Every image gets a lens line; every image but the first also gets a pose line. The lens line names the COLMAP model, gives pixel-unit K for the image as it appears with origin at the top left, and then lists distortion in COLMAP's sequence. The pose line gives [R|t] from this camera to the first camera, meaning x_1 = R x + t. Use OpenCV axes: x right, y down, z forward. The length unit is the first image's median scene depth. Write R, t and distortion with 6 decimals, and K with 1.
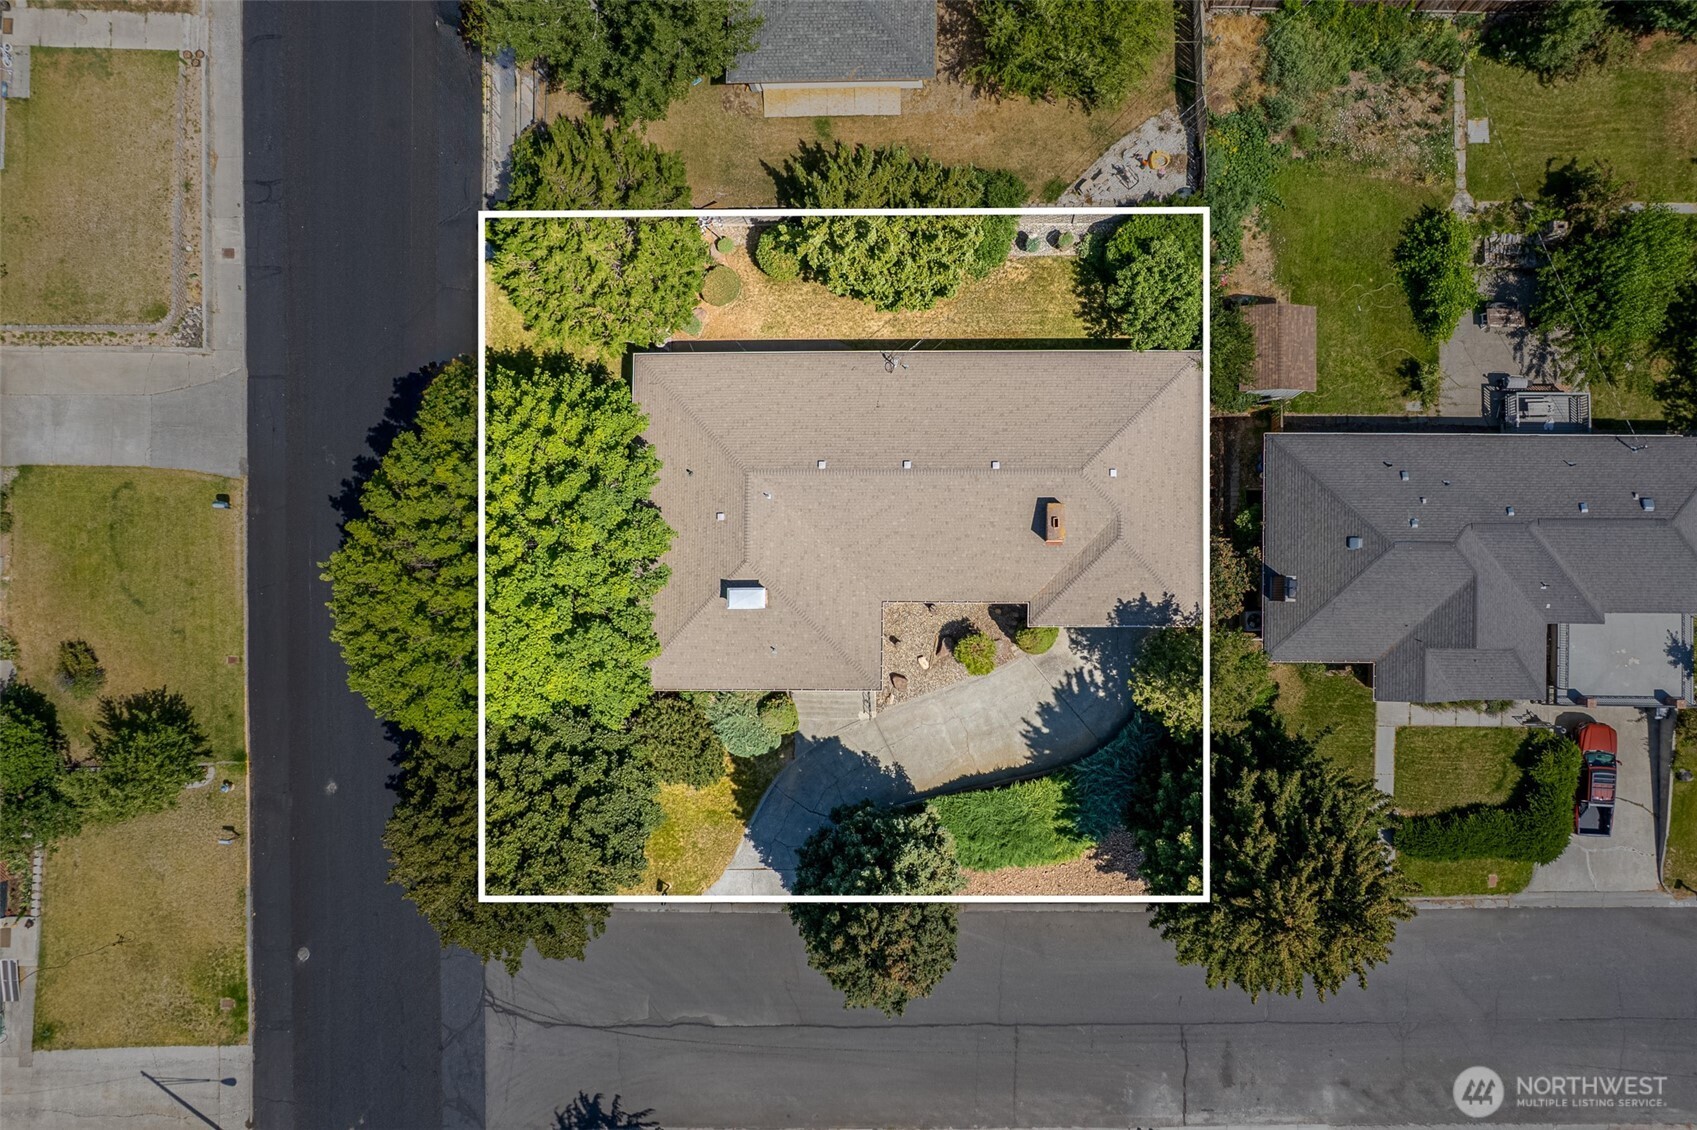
lens RADIAL K [[1094.5, 0, 848.5], [0, 1094.5, 565.0], [0, 0, 1]] dist [0.029453, 0.000667]
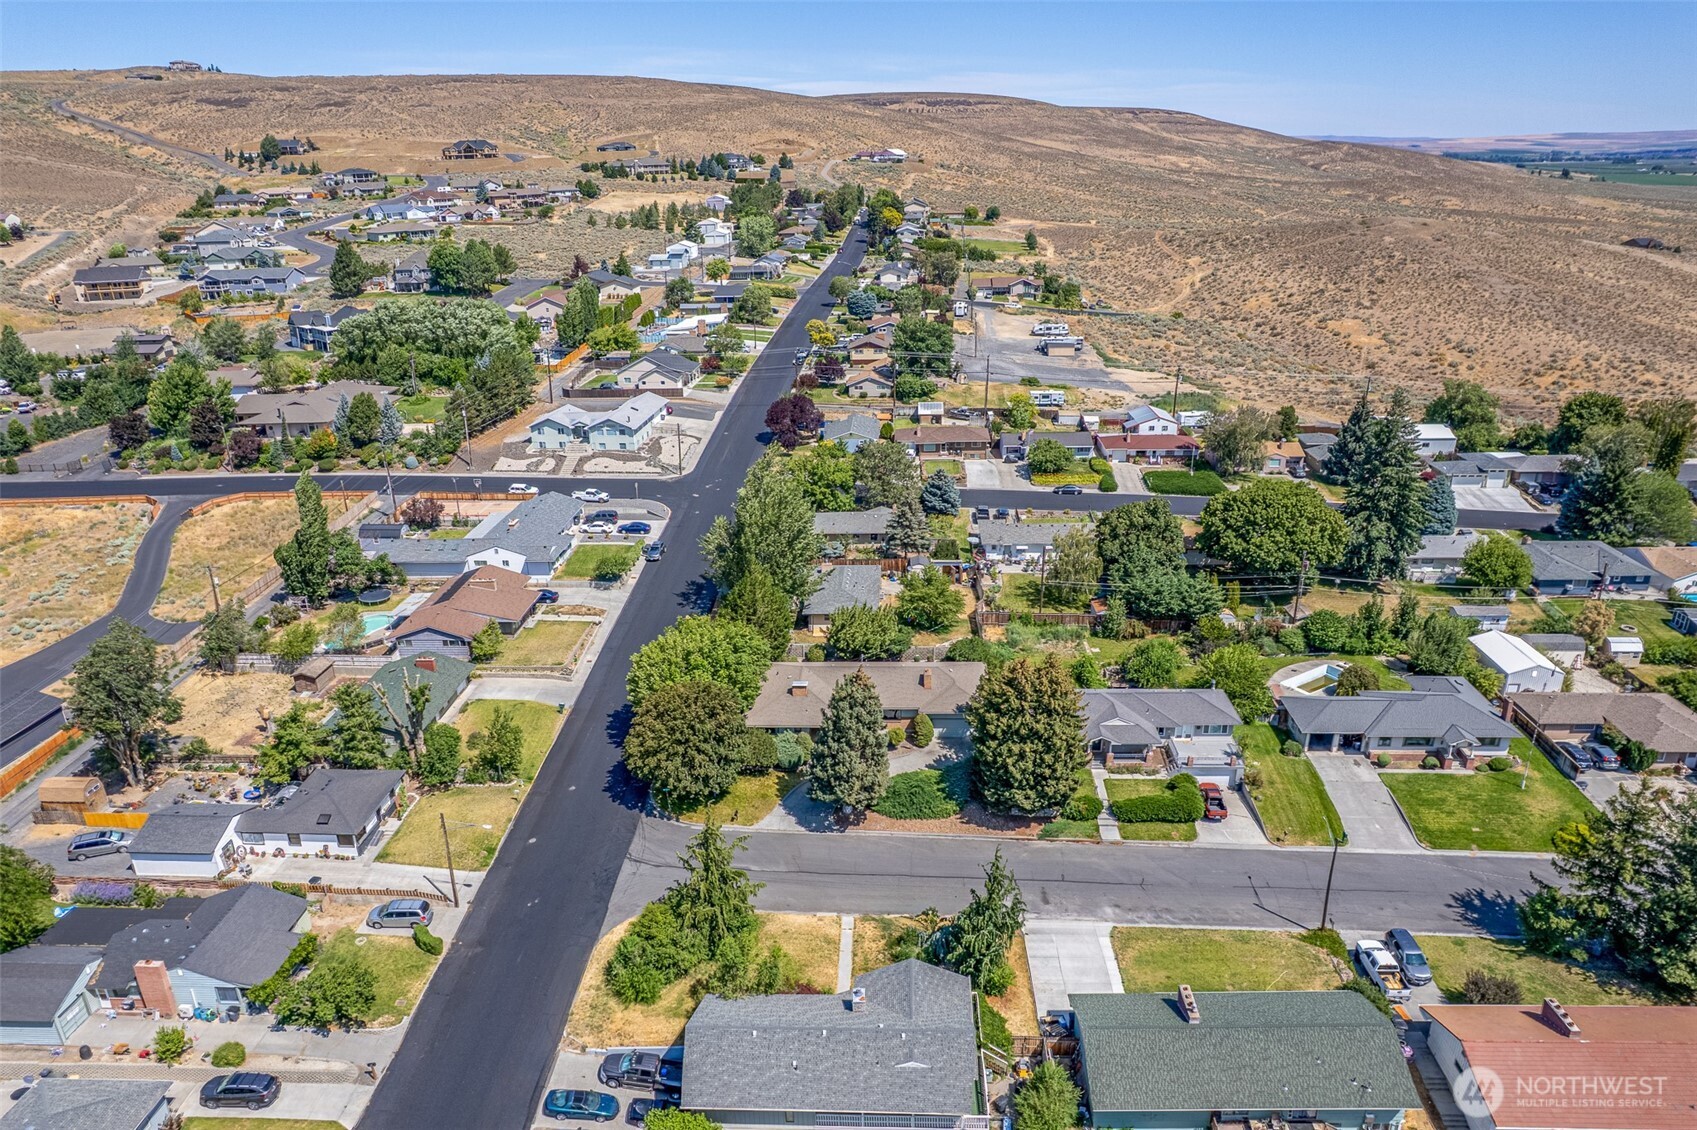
lens RADIAL K [[1094.5, 0, 848.5], [0, 1094.5, 565.0], [0, 0, 1]] dist [0.029453, 0.000667]
pose [[0.999232, 0.025222, -0.029972, 0.074315], [-0.037358, 0.383476, -0.922795, 1.844873], [-0.011781, 0.923207, 0.384123, -0.126692]]
